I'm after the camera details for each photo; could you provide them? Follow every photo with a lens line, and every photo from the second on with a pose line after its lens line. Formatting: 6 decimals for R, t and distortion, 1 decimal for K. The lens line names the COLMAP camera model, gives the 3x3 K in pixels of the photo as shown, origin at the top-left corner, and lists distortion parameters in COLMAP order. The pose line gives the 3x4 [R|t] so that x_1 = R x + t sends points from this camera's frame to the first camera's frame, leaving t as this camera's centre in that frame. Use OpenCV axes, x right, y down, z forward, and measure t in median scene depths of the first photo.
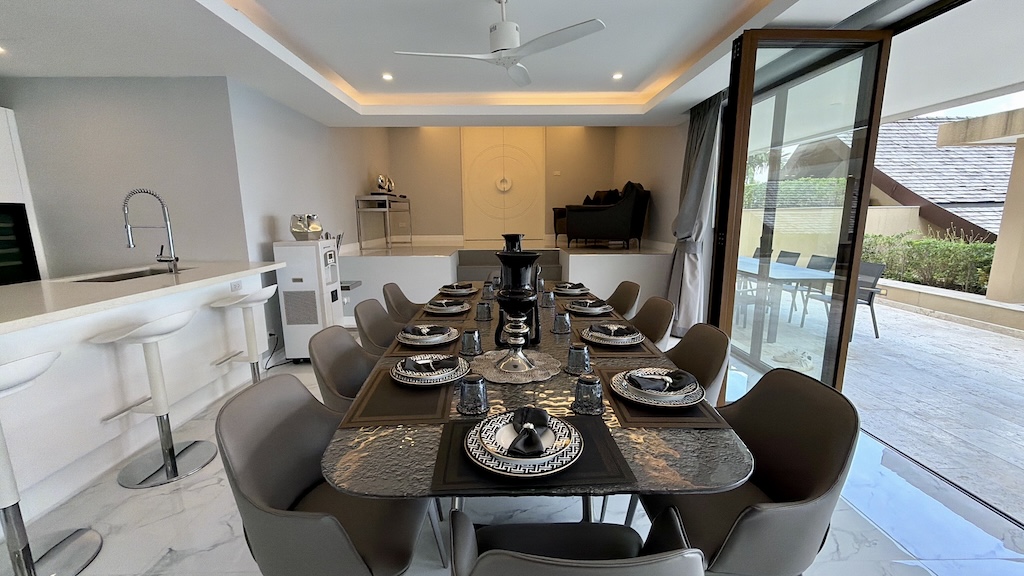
lens RADIAL K [[410.3, 0, 510.9], [0, 410.3, 288.8], [0, 0, 1]] dist [-0.001369, -0.000364]
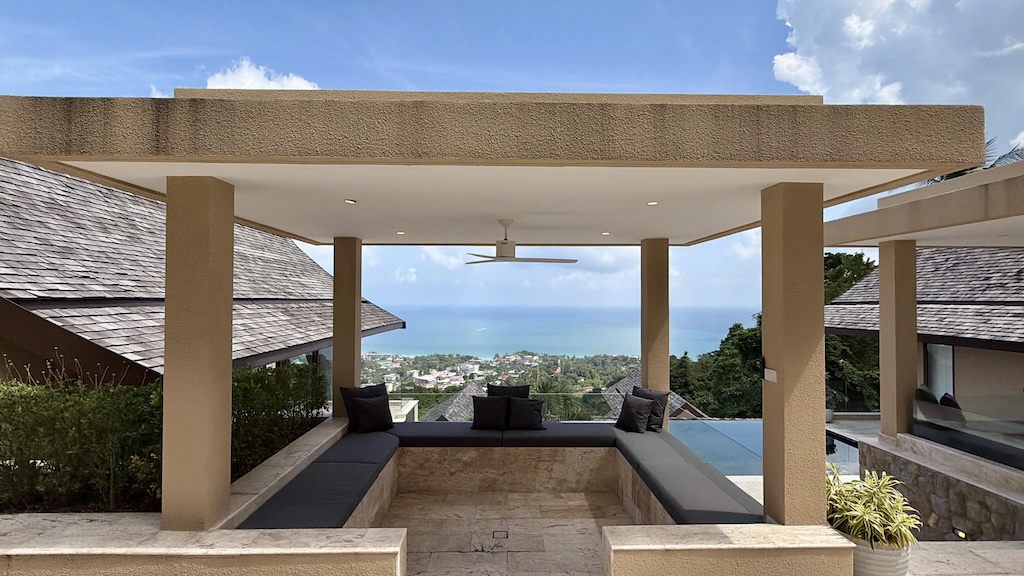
lens RADIAL K [[512.0, 0, 506.0], [0, 512.0, 287.4], [0, 0, 1]] dist [0.001559, -0.001220]
pose [[0.000135, 0.034794, 0.999395, 0.458463], [0.174269, 0.984101, -0.034285, -0.106535], [-0.984698, 0.174168, -0.005931, 0.450329]]
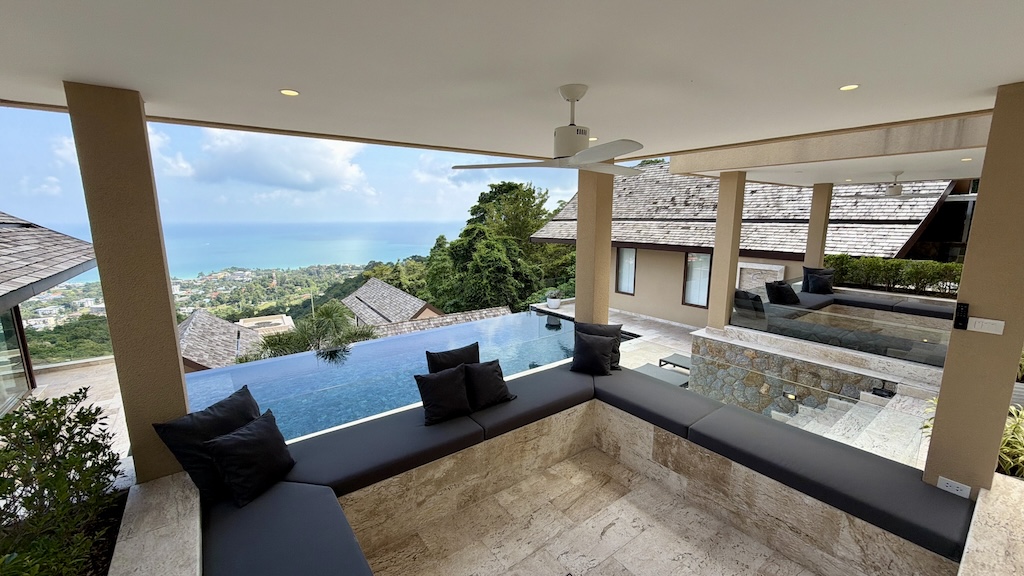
lens RADIAL K [[410.3, 0, 509.2], [0, 410.3, 288.9], [0, 0, 1]] dist [-0.001369, -0.000364]
pose [[-0.597869, -0.129211, 0.791111, 0.955287], [0.150435, 0.951301, 0.269063, -0.172806], [-0.787351, 0.279875, -0.549316, 0.696002]]
